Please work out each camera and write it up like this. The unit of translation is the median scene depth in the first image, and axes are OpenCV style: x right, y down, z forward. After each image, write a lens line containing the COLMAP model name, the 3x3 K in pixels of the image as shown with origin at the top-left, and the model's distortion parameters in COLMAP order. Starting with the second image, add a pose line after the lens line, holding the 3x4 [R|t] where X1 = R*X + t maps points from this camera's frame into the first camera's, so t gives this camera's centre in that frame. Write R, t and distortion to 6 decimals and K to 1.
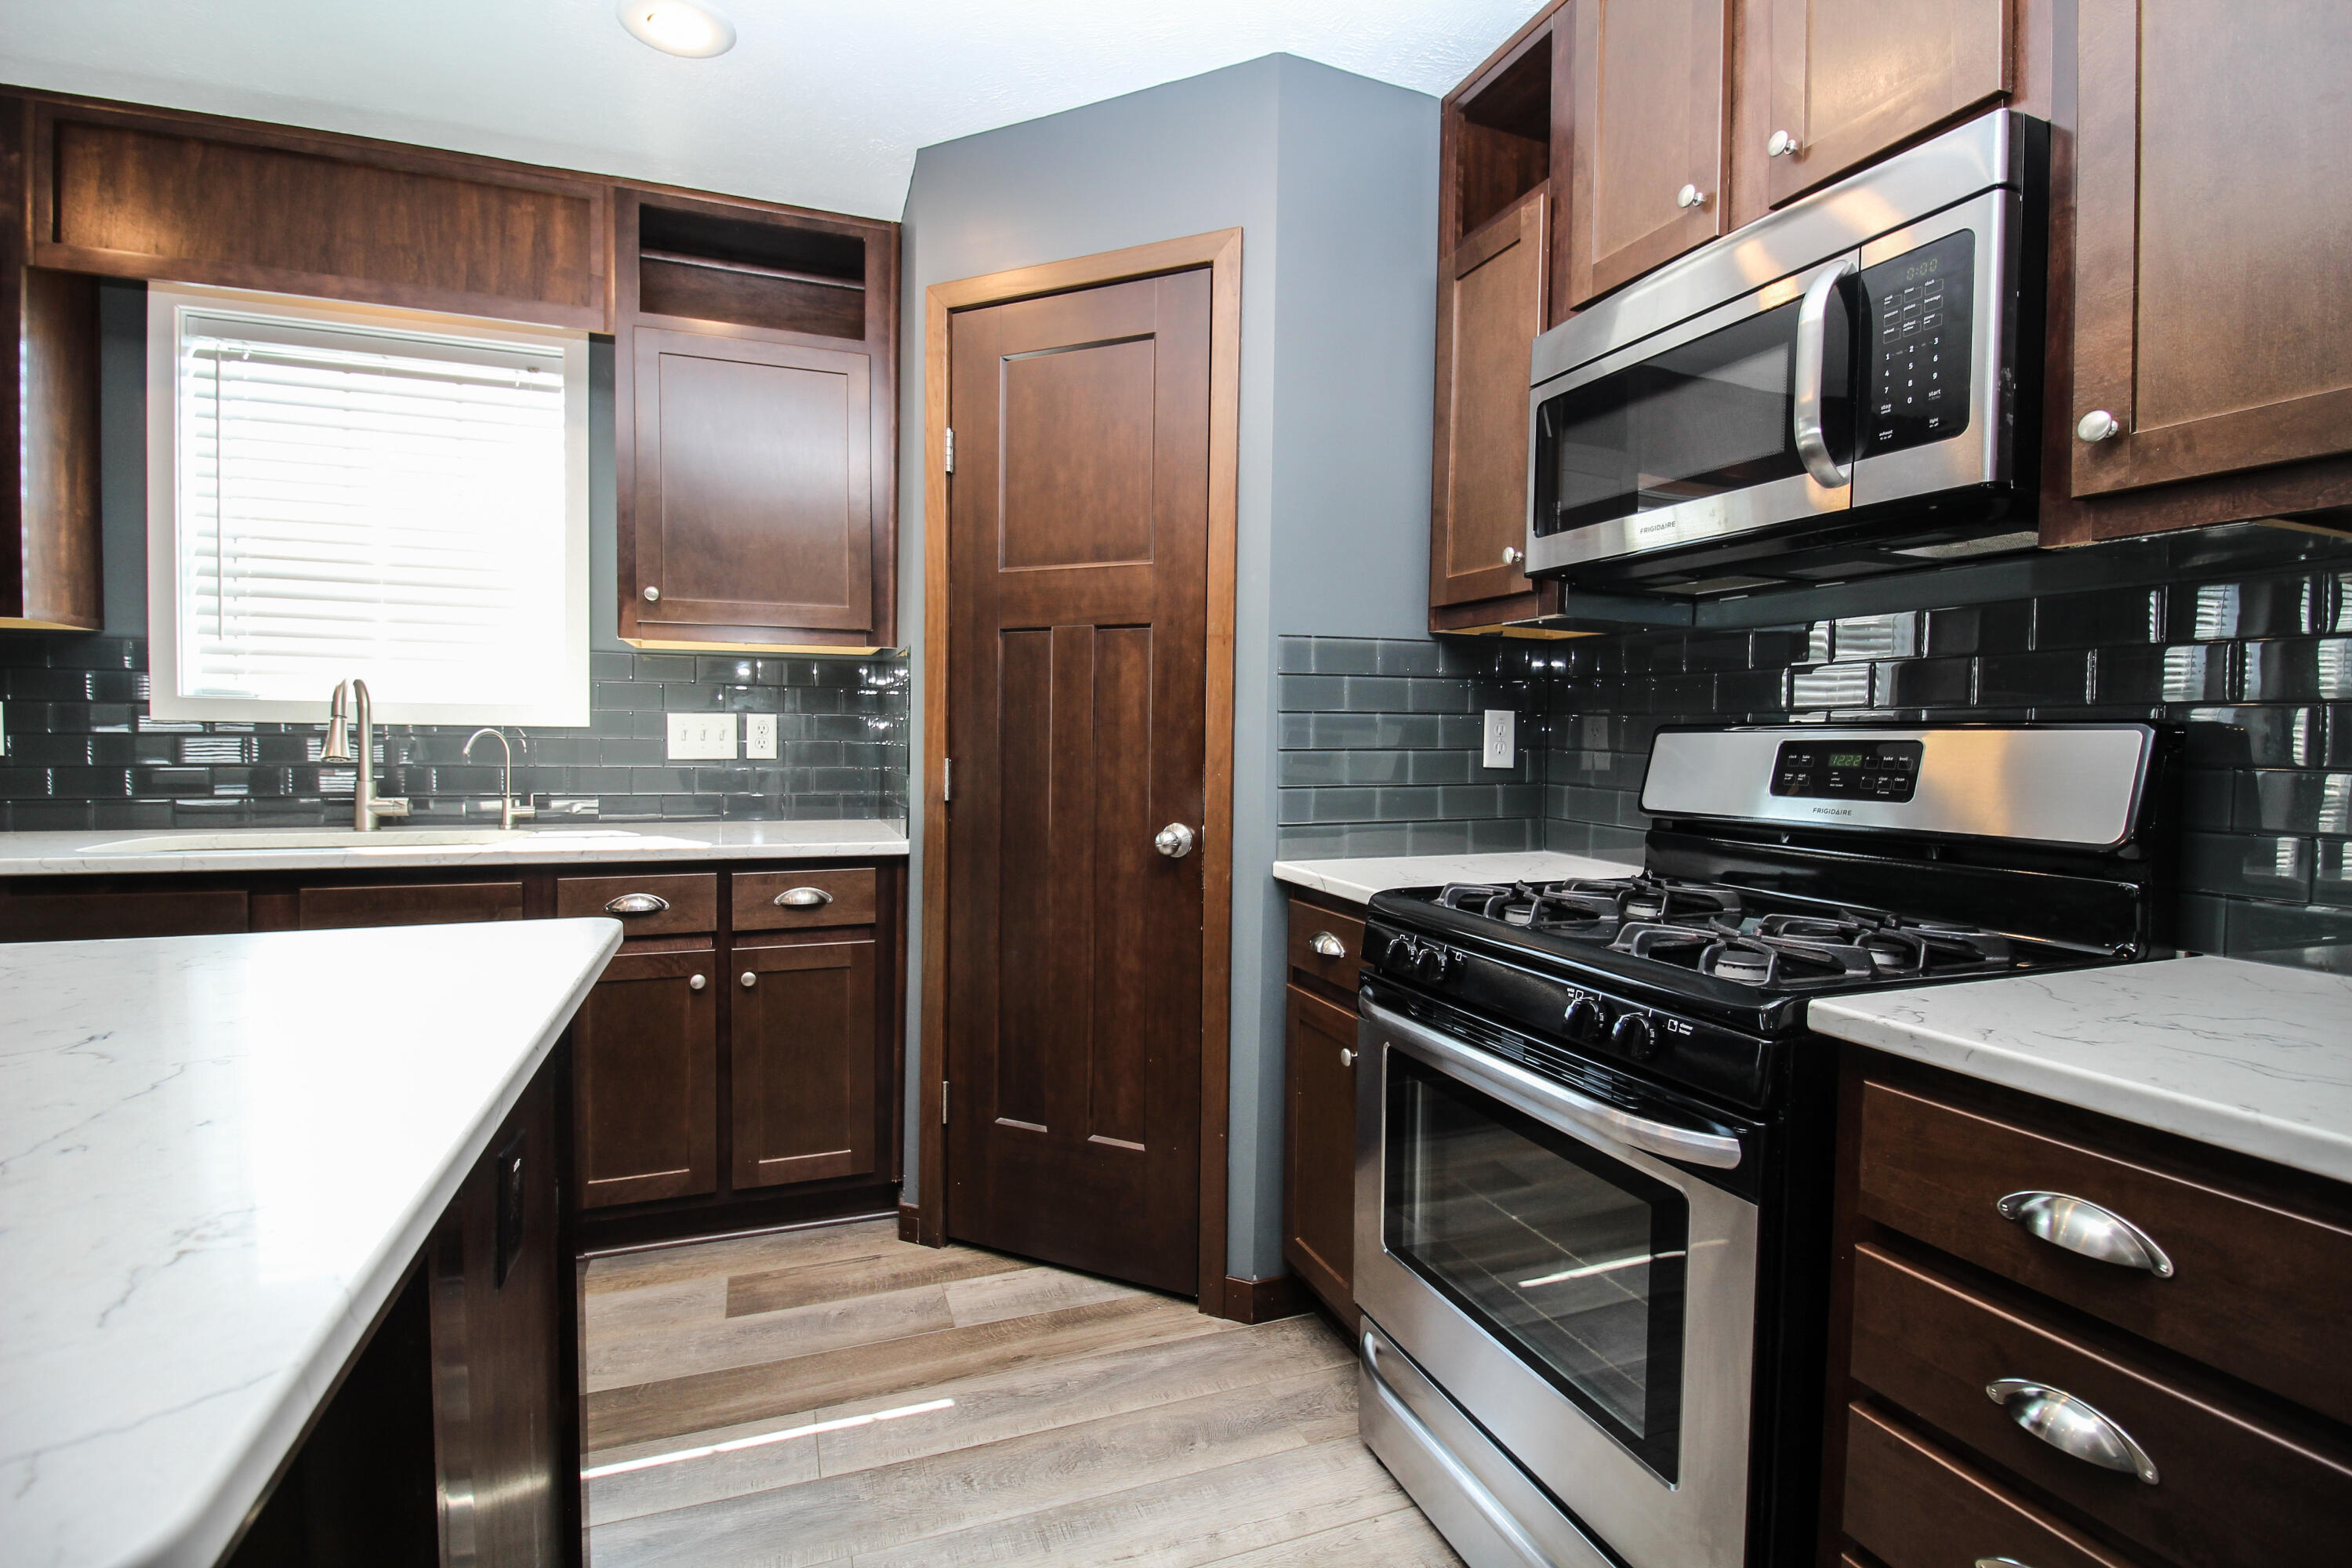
lens RADIAL K [[1085.7, 0, 1176.9], [0, 1085.7, 774.7], [0, 0, 1]] dist [-0.017882, -0.003736]
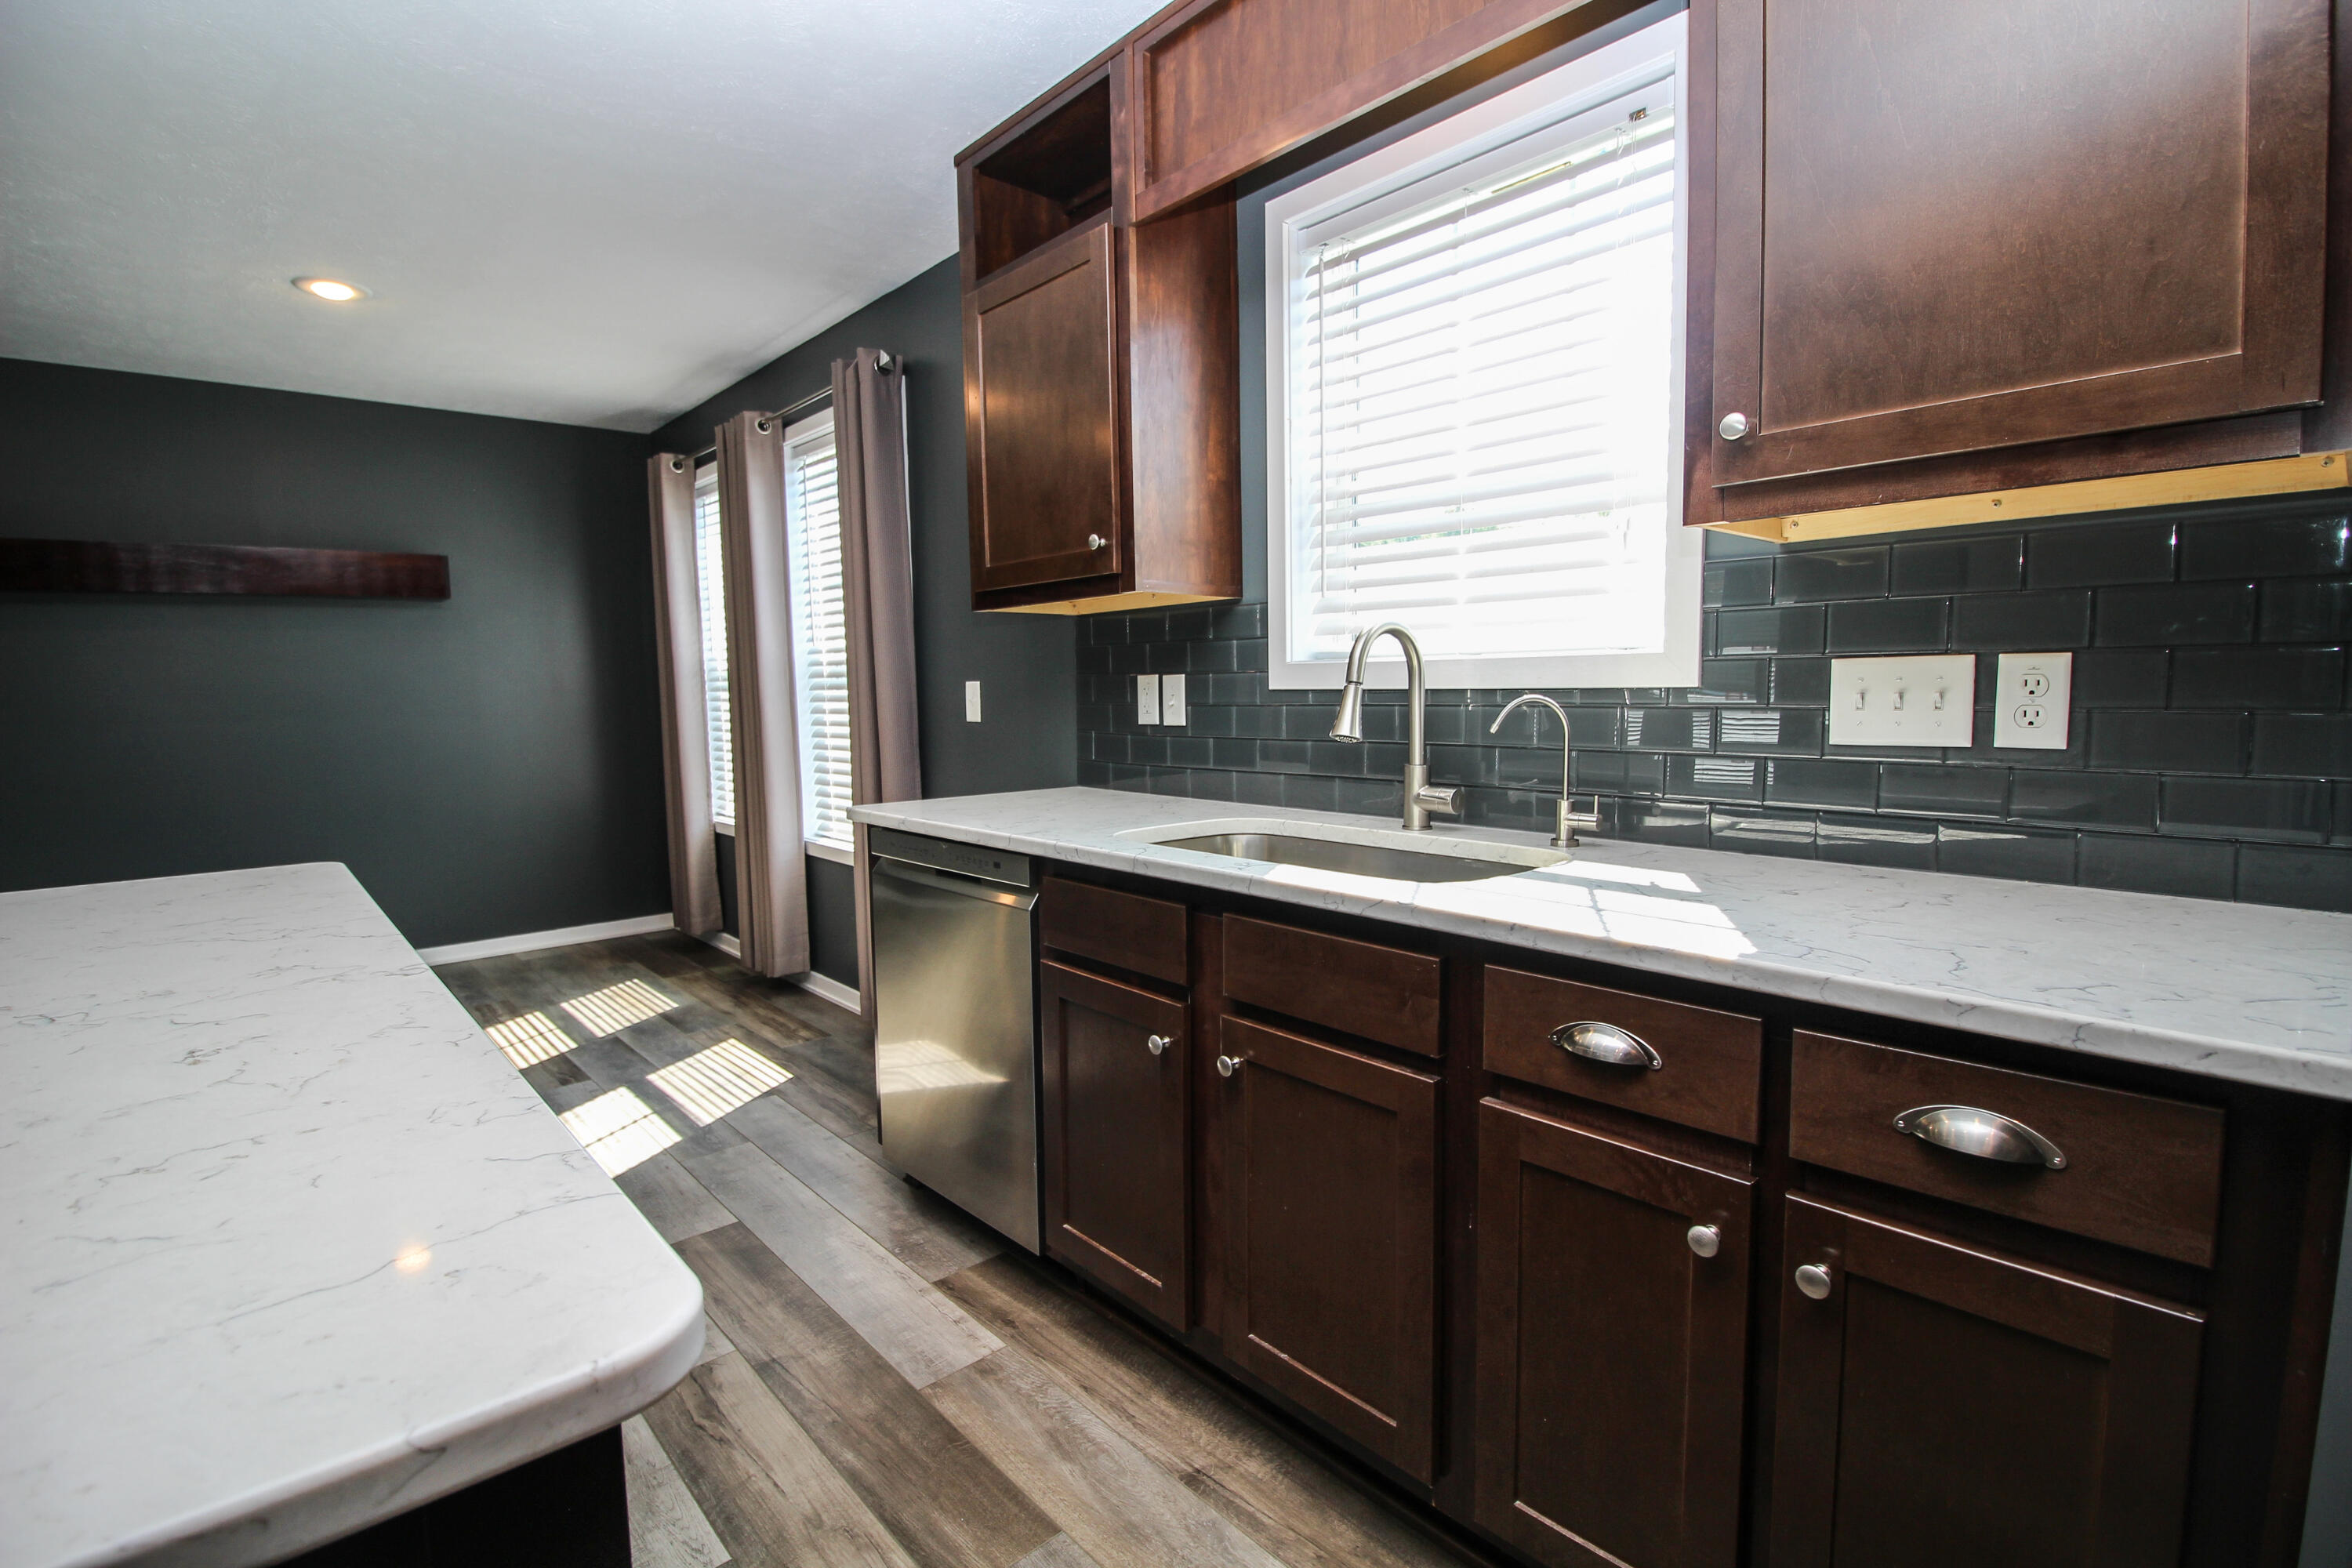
lens RADIAL K [[1085.7, 0, 1180.3], [0, 1085.7, 784.1], [0, 0, 1]] dist [-0.017882, -0.003736]
pose [[0.365671, 0.066403, -0.928372, -0.106777], [-0.015023, 0.997743, 0.065448, -0.031131], [0.930623, -0.009986, 0.365843, 0.614290]]
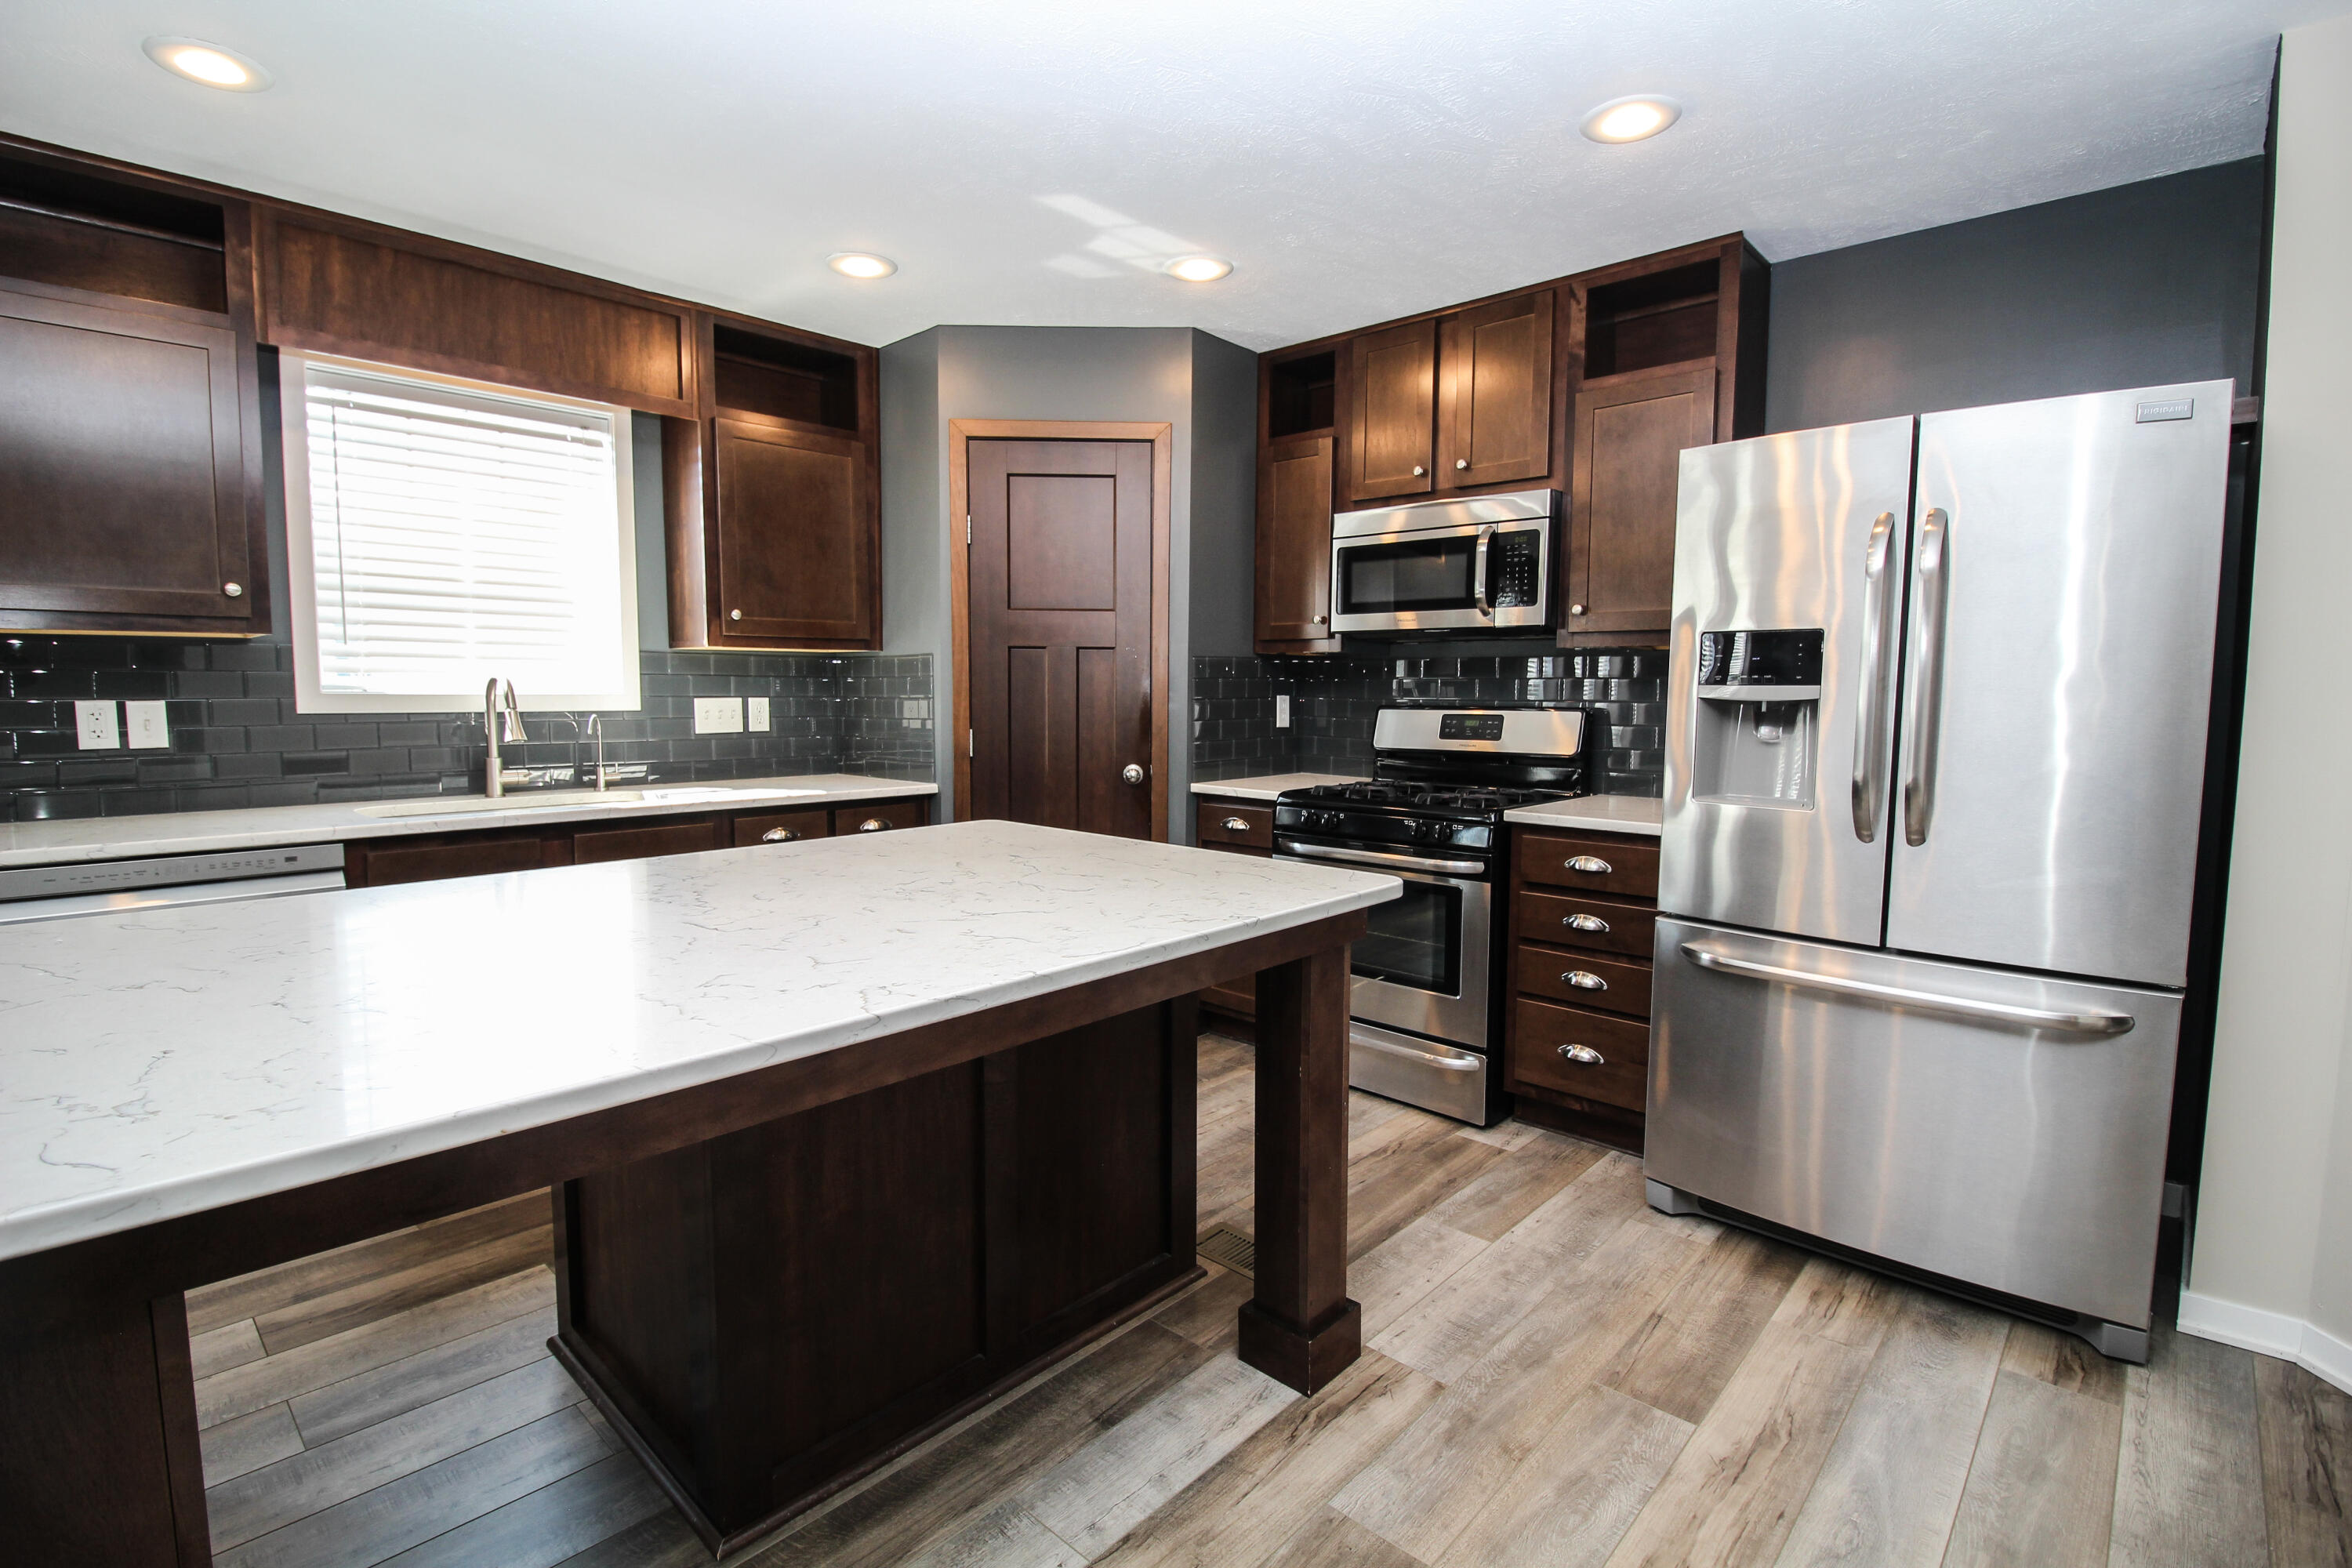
lens RADIAL K [[1085.7, 0, 1168.3], [0, 1085.7, 775.7], [0, 0, 1]] dist [-0.017882, -0.003736]
pose [[0.900587, -0.042823, 0.432561, -0.646648], [0.021144, 0.998273, 0.054807, -0.028115], [-0.434161, -0.040212, 0.899937, -0.535045]]
